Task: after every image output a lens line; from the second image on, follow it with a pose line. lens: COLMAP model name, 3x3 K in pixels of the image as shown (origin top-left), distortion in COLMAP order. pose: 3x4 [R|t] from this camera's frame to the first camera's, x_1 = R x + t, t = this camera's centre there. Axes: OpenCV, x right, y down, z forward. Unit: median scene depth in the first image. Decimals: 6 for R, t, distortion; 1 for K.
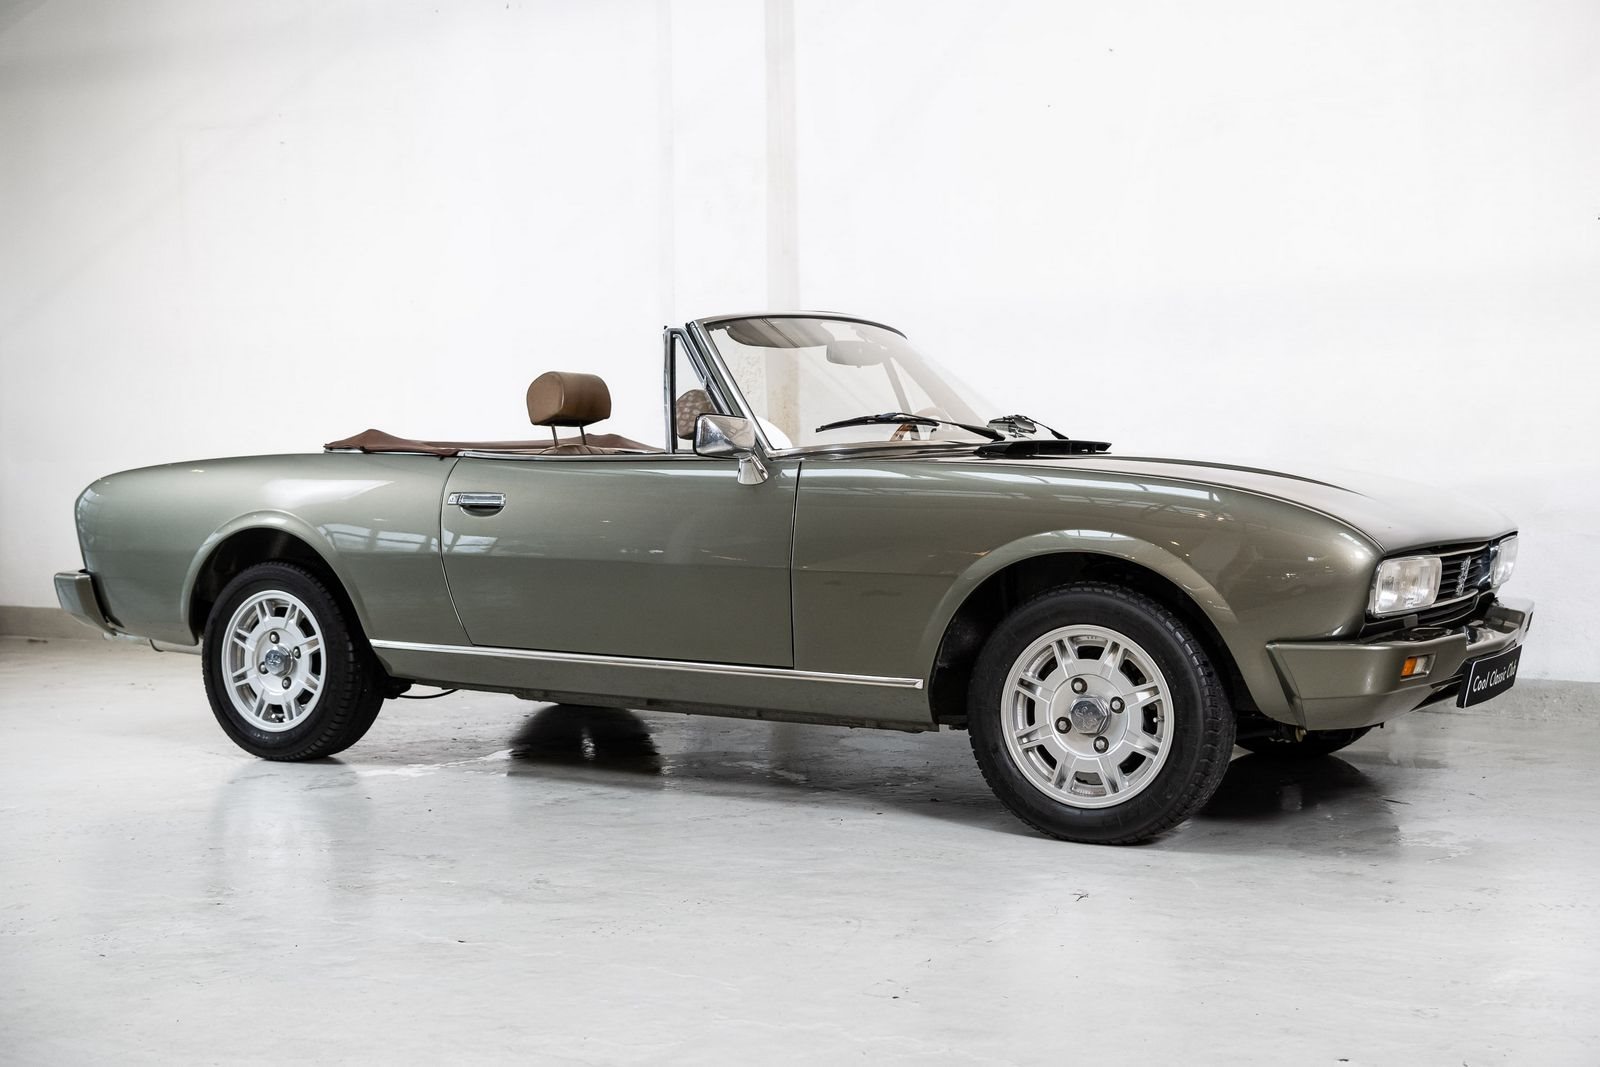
lens RADIAL K [[2049.4, 0, 800.1], [0, 2049.4, 523.5], [0, 0, 1]] dist [0.056473, 0.000000]
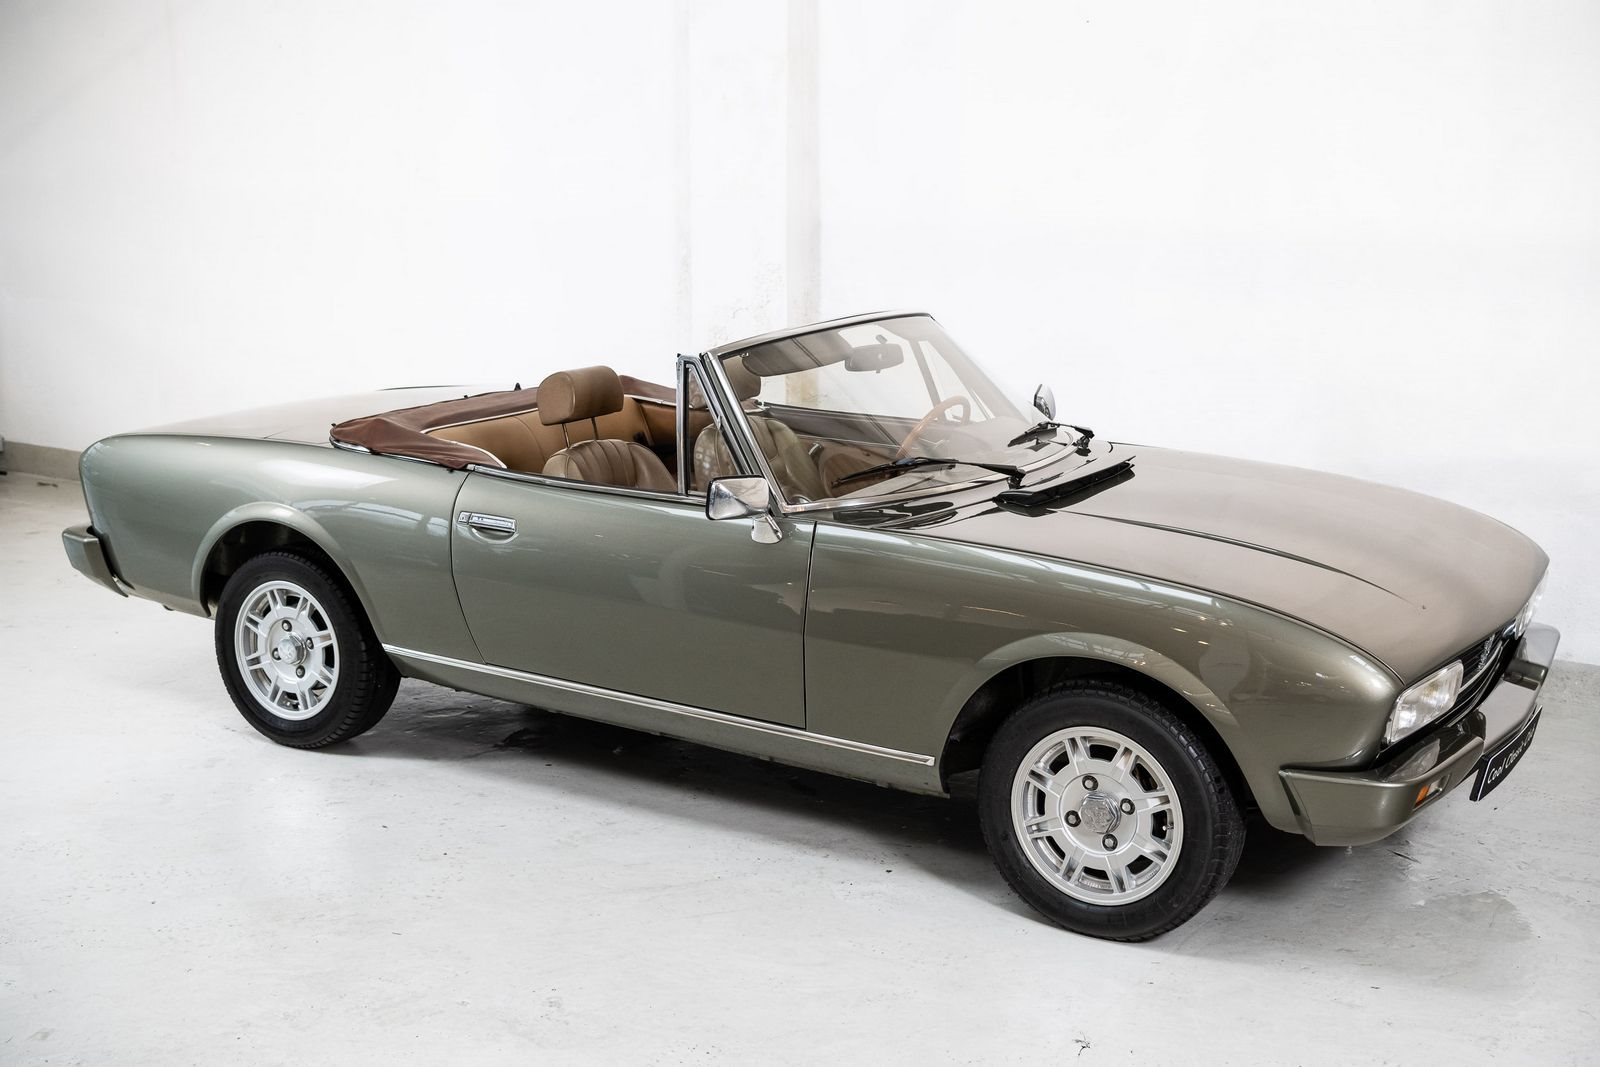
lens RADIAL K [[2077.9, 0, 796.5], [0, 2077.9, 544.1], [0, 0, 1]] dist [0.091608, 0.000000]
pose [[0.999841, 0.014185, -0.010820, 0.002114], [-0.011945, 0.982755, 0.184526, -0.219231], [0.013251, -0.184367, 0.982768, 0.020537]]
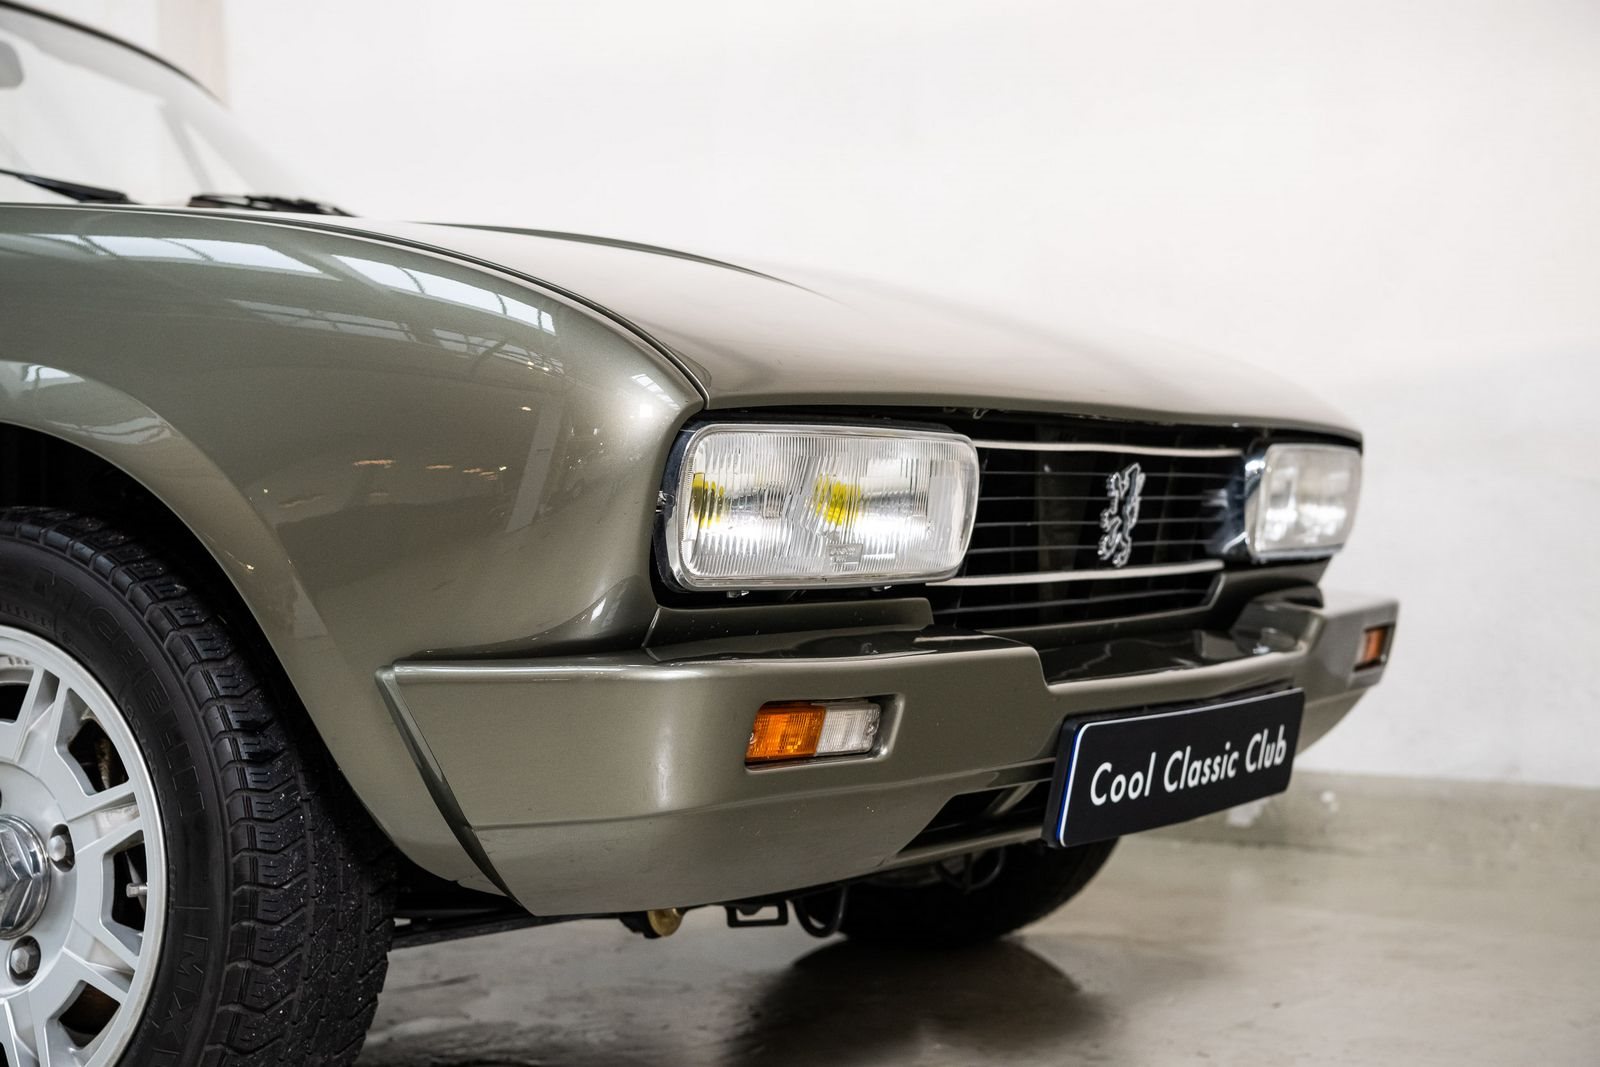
lens RADIAL K [[2528.2, 0, 804.3], [0, 2528.2, 534.3], [0, 0, 1]] dist [0.375757, 0.000000]
pose [[0.999609, 0.000120, -0.027953, 0.291459], [-0.000697, 0.999786, -0.020662, 0.042272], [0.027945, 0.020673, 0.999396, 0.535888]]
